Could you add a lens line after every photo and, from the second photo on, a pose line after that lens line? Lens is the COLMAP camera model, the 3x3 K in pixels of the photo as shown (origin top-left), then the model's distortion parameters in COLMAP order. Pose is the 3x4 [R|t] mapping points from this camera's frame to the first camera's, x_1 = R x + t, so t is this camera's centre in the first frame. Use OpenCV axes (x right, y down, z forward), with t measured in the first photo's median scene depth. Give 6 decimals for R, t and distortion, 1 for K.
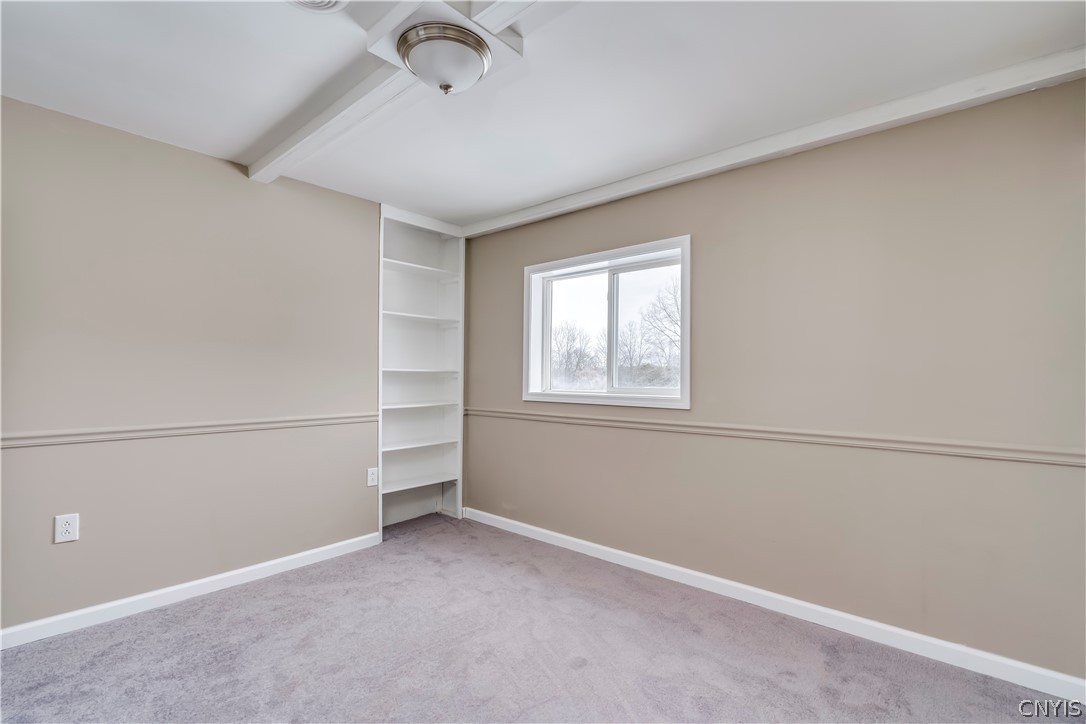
lens RADIAL K [[493.2, 0, 548.7], [0, 493.2, 355.6], [0, 0, 1]] dist [-0.012034, 0.003597]
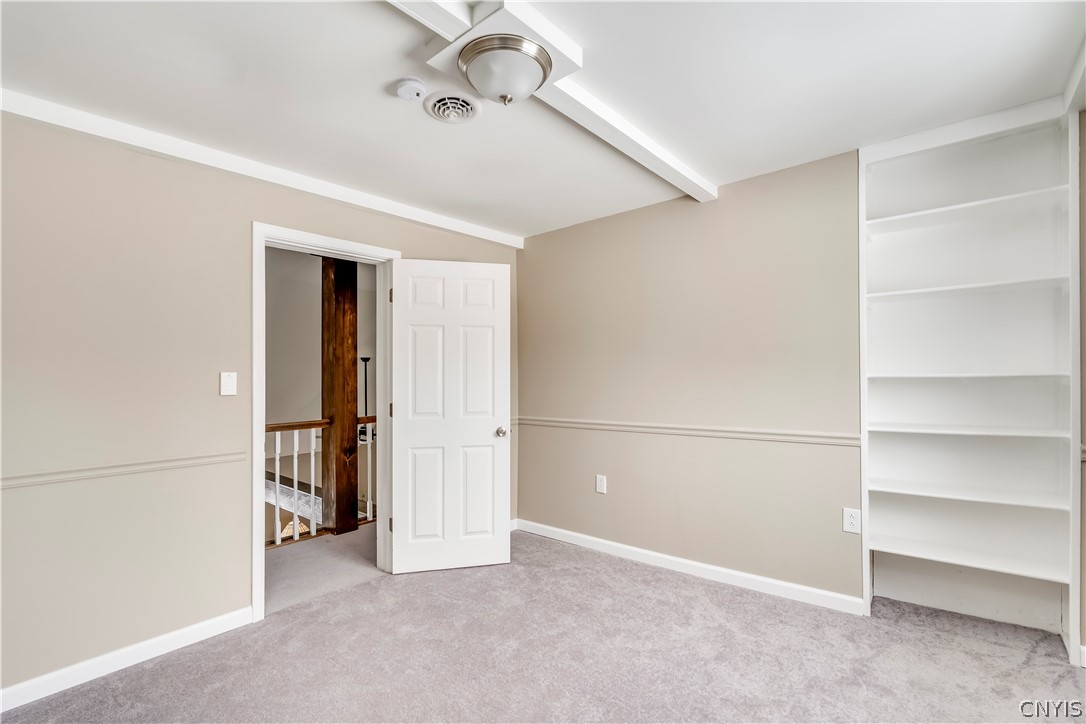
lens RADIAL K [[493.2, 0, 546.5], [0, 493.2, 360.9], [0, 0, 1]] dist [-0.012034, 0.003597]
pose [[0.026395, -0.048699, -0.998465, 0.375437], [0.041103, 0.998021, -0.047591, 0.022793], [0.998806, -0.039784, 0.028344, 0.522673]]
